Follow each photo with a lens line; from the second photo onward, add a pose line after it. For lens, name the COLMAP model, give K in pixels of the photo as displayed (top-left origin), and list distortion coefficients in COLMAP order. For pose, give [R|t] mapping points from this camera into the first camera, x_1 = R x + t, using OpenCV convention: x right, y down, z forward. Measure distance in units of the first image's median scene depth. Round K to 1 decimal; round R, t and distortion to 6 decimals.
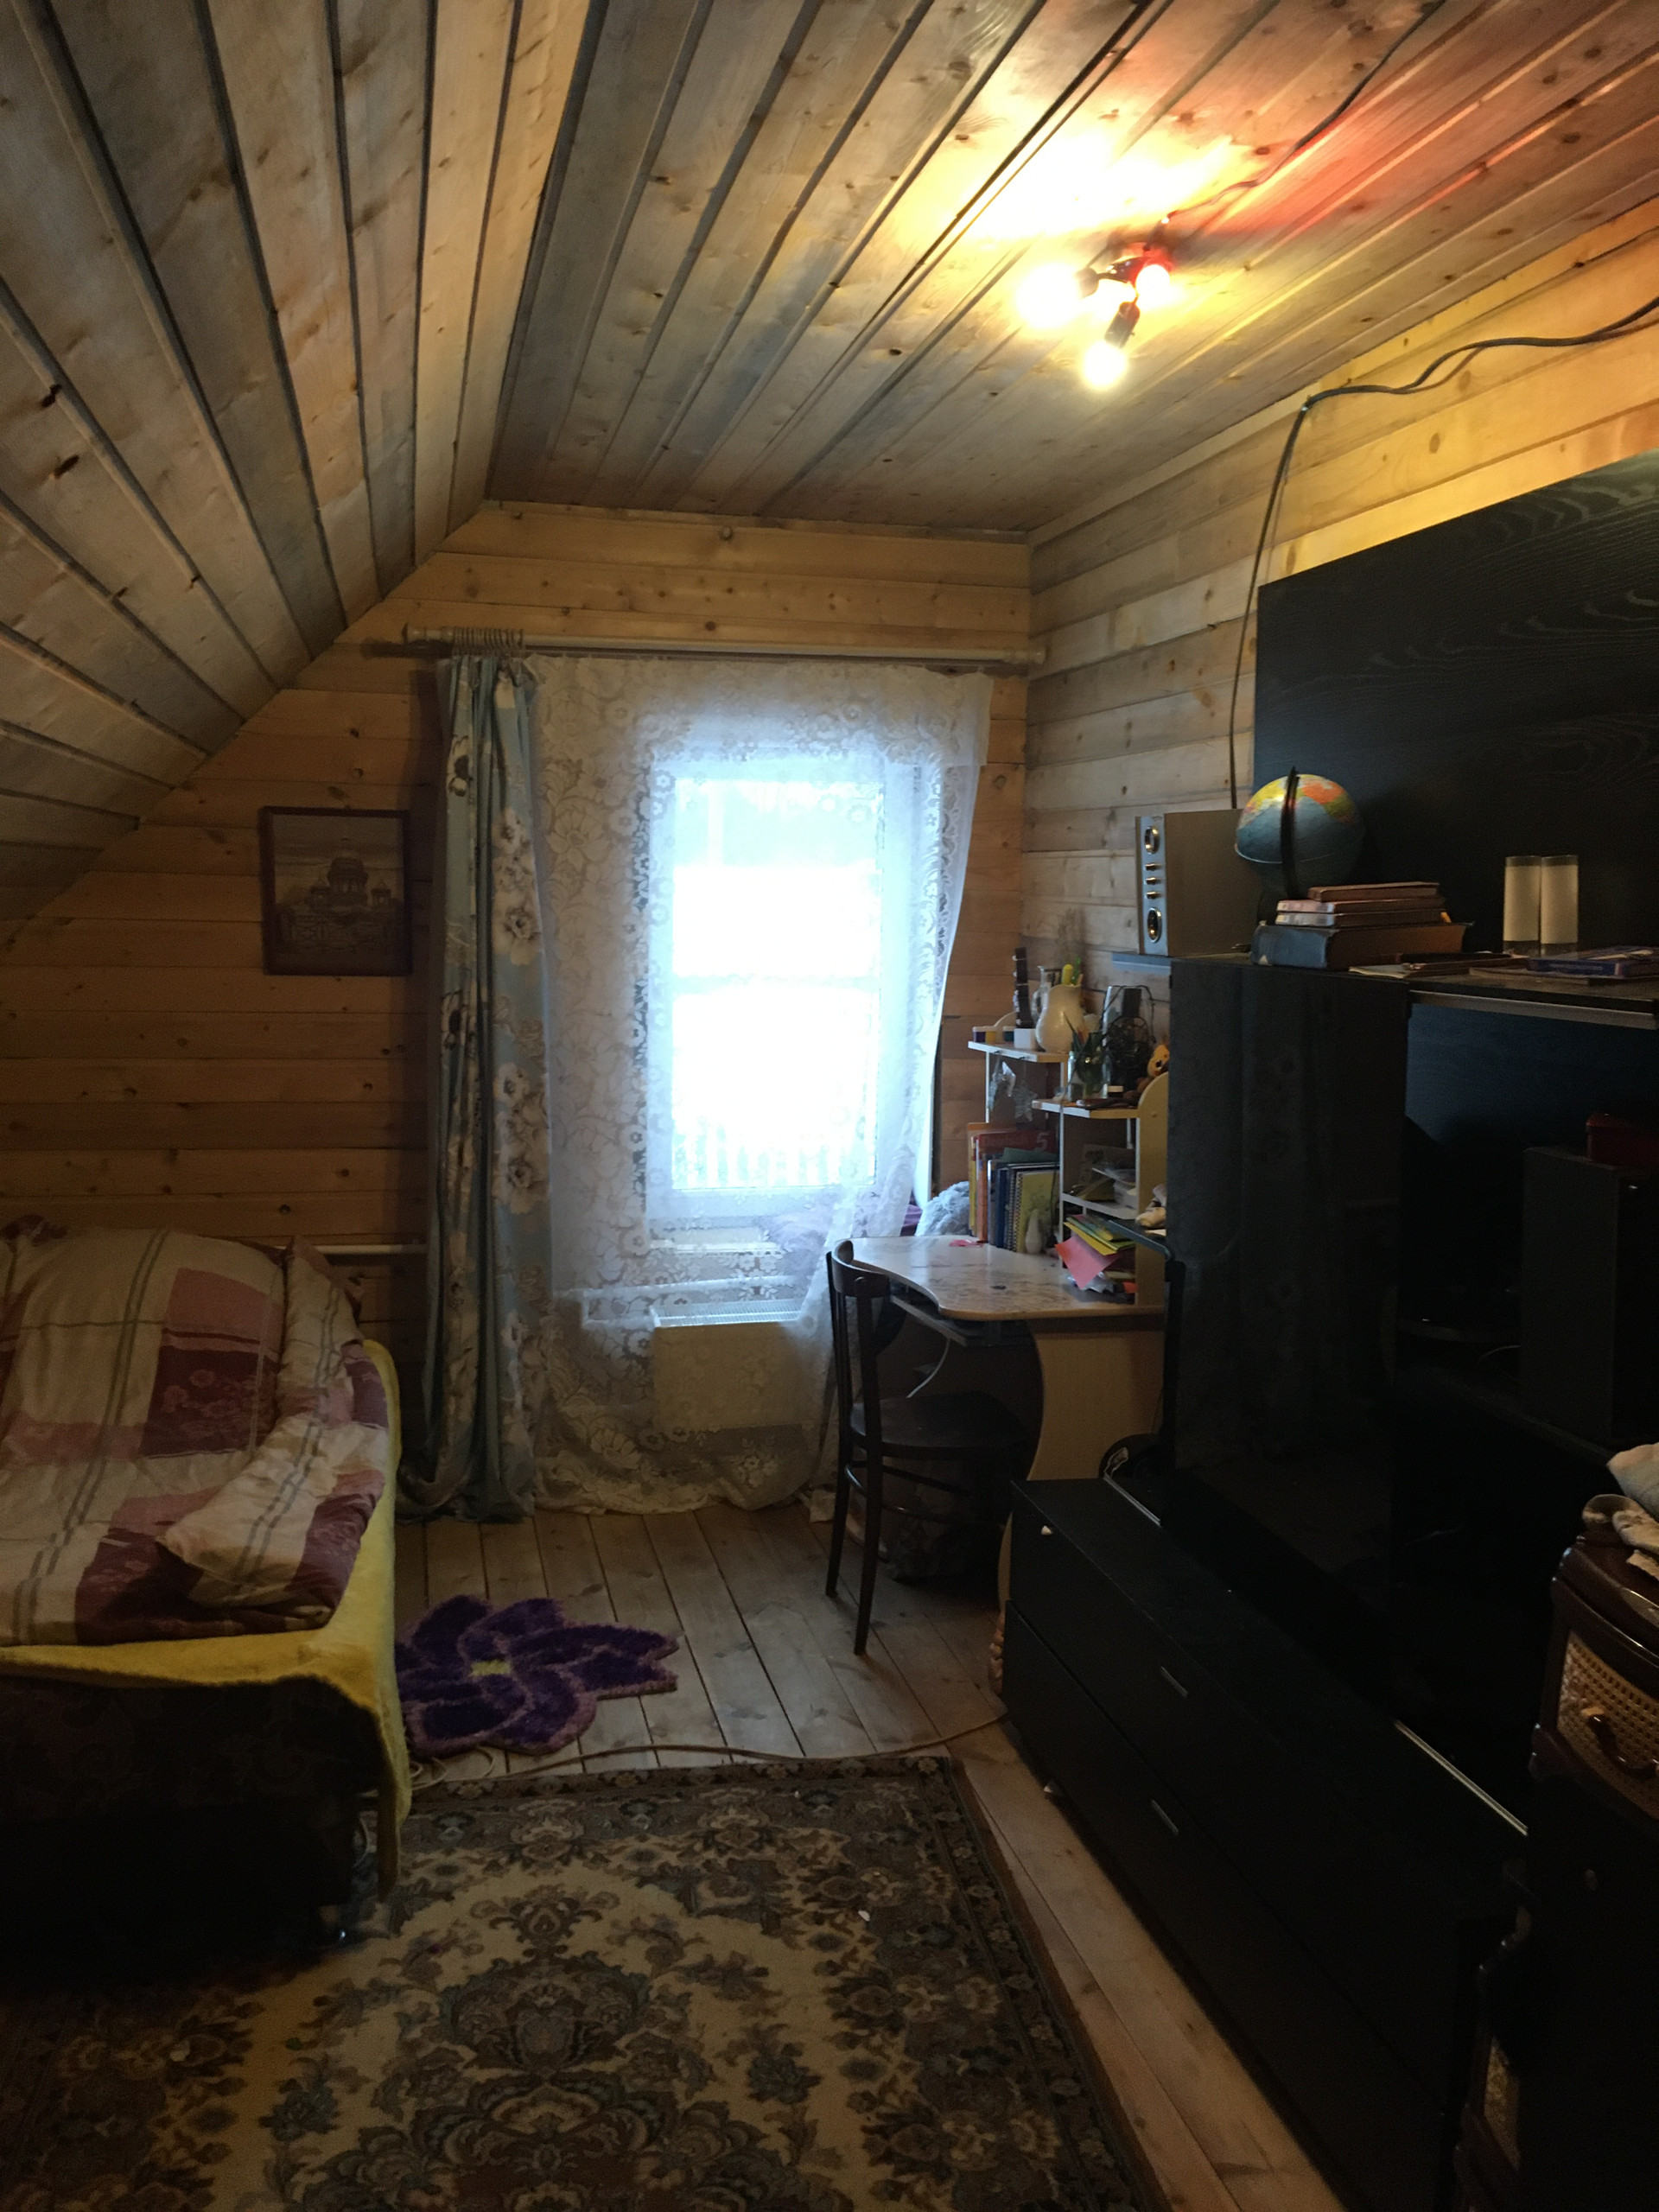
lens RADIAL K [[1831.8, 0, 829.5], [0, 1831.8, 1106.0], [0, 0, 1]] dist [0.107723, -0.152824]
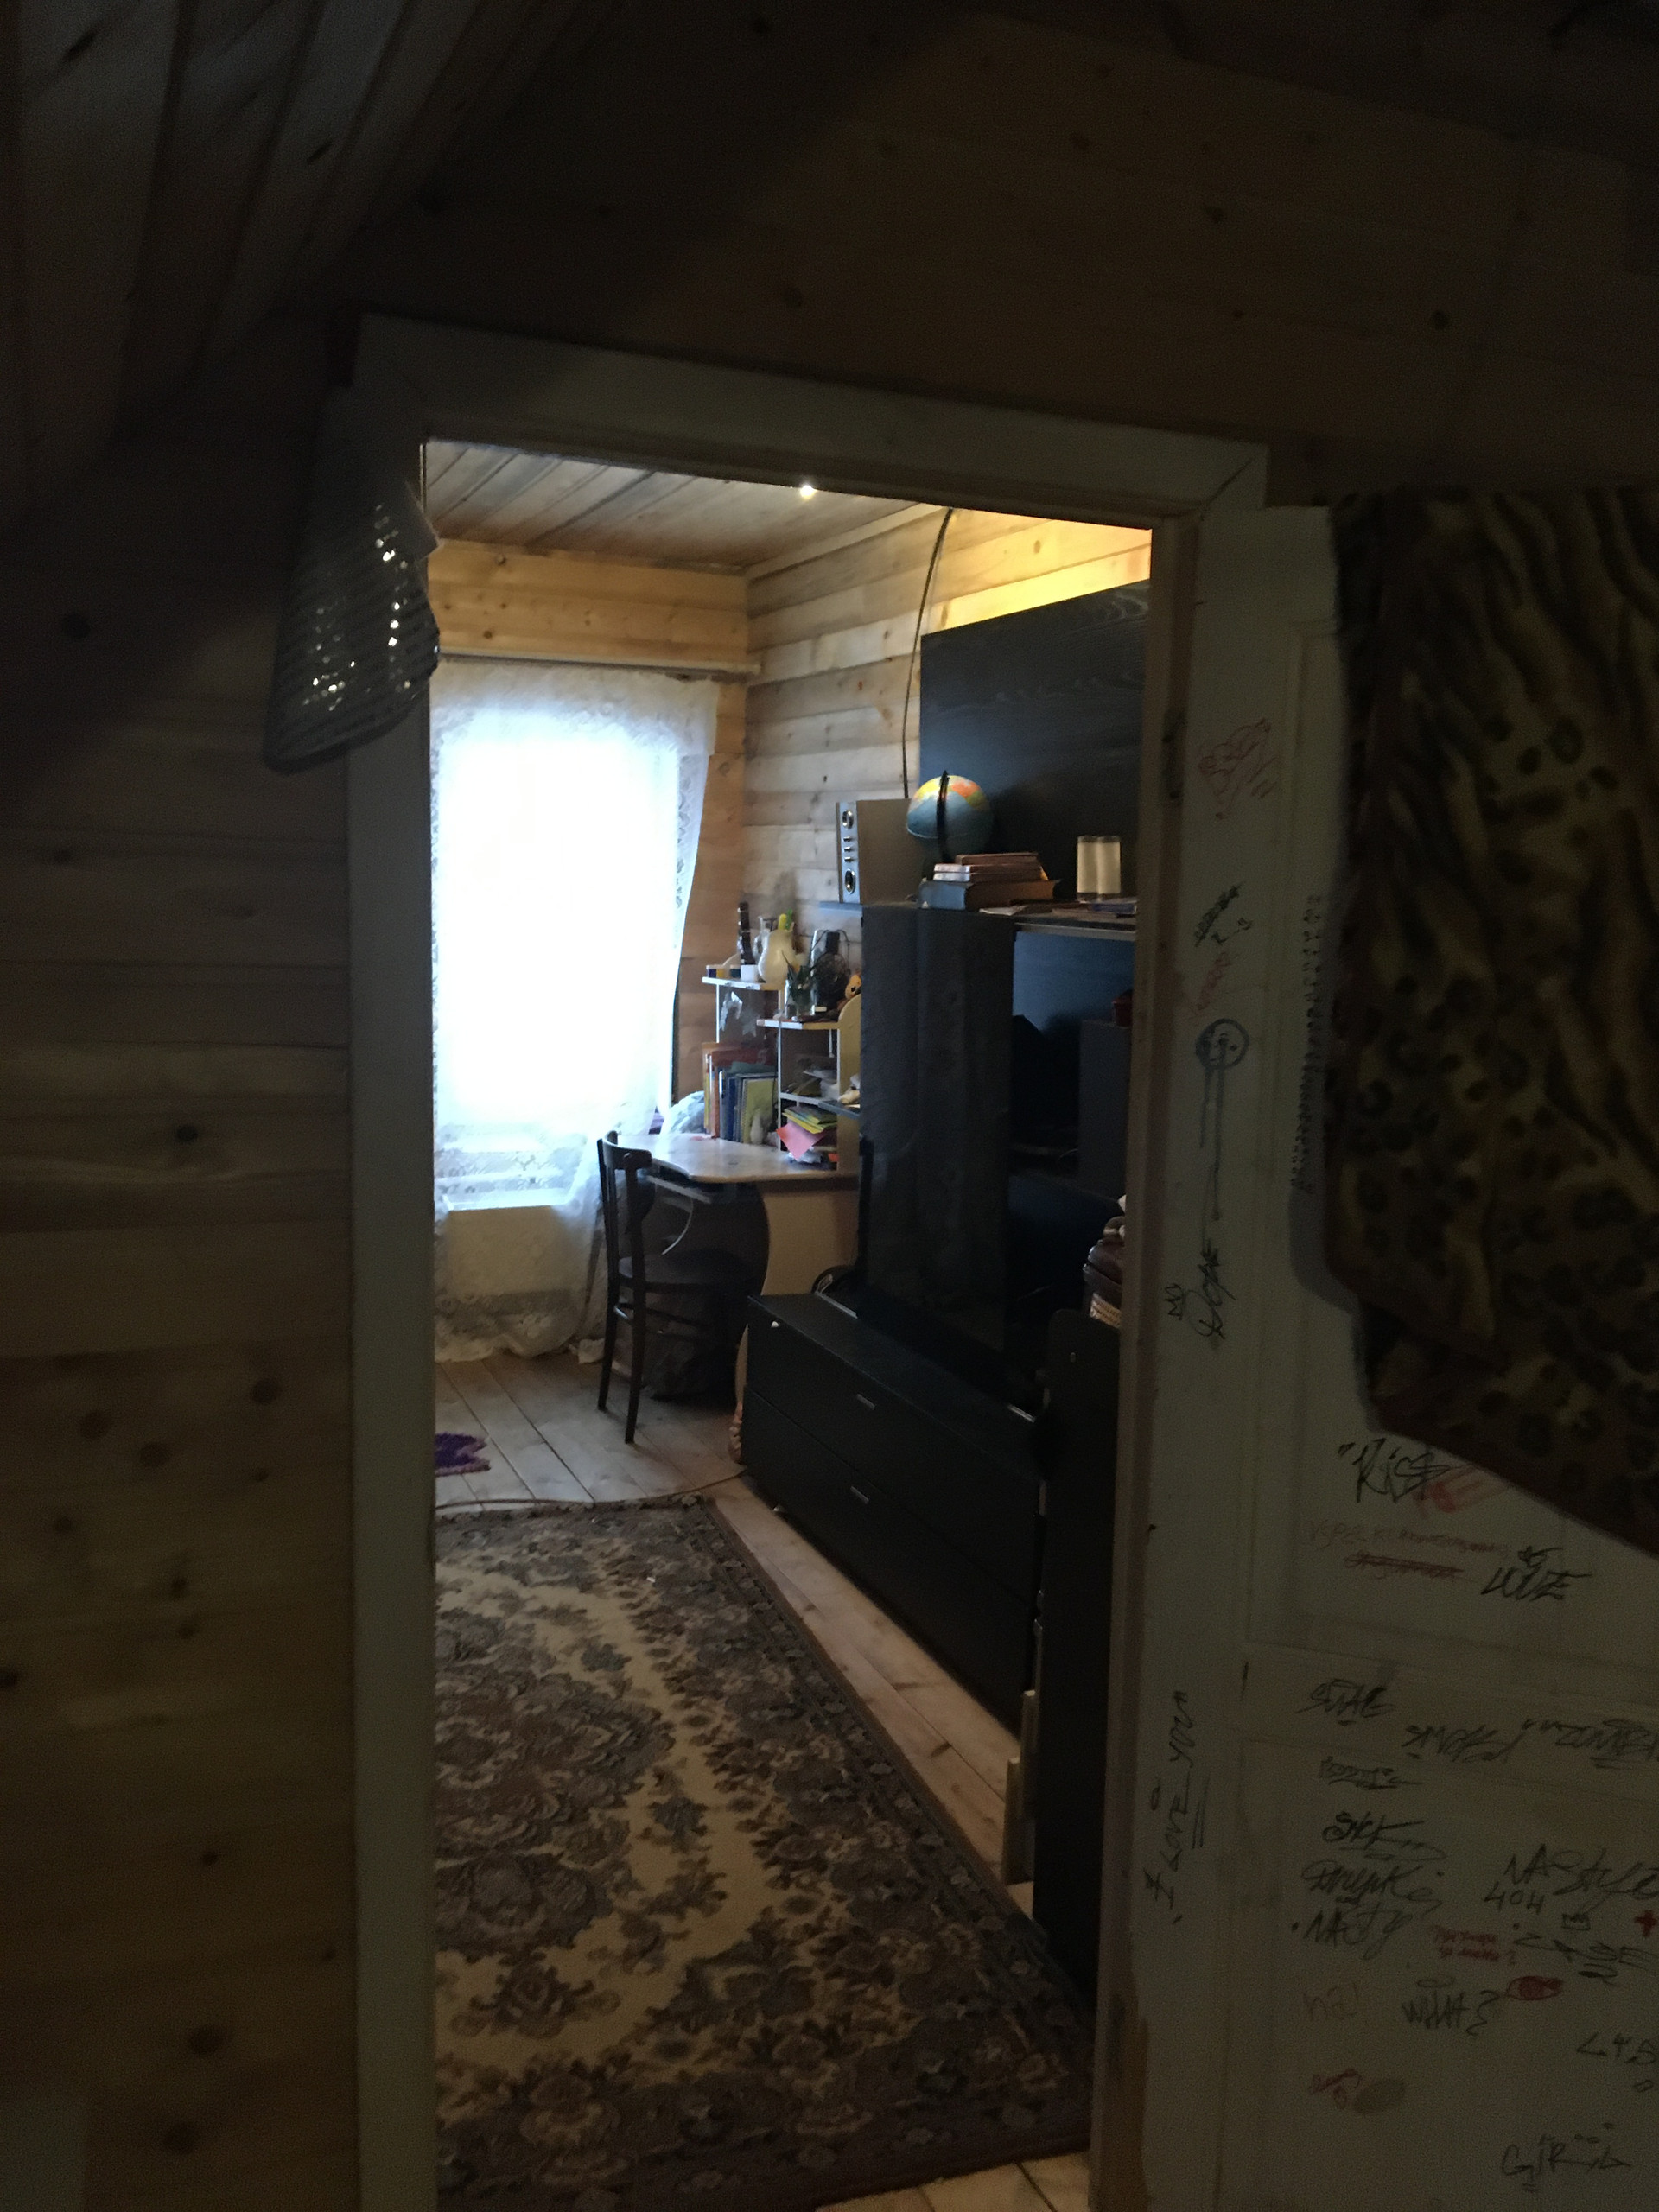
lens RADIAL K [[1820.7, 0, 829.5], [0, 1820.7, 1106.0], [0, 0, 1]] dist [0.000968, 0.572860]
pose [[0.986245, -0.010126, 0.164980, -0.057041], [0.007183, 0.999804, 0.018426, 0.039144], [-0.165134, -0.016987, 0.986125, -0.301384]]
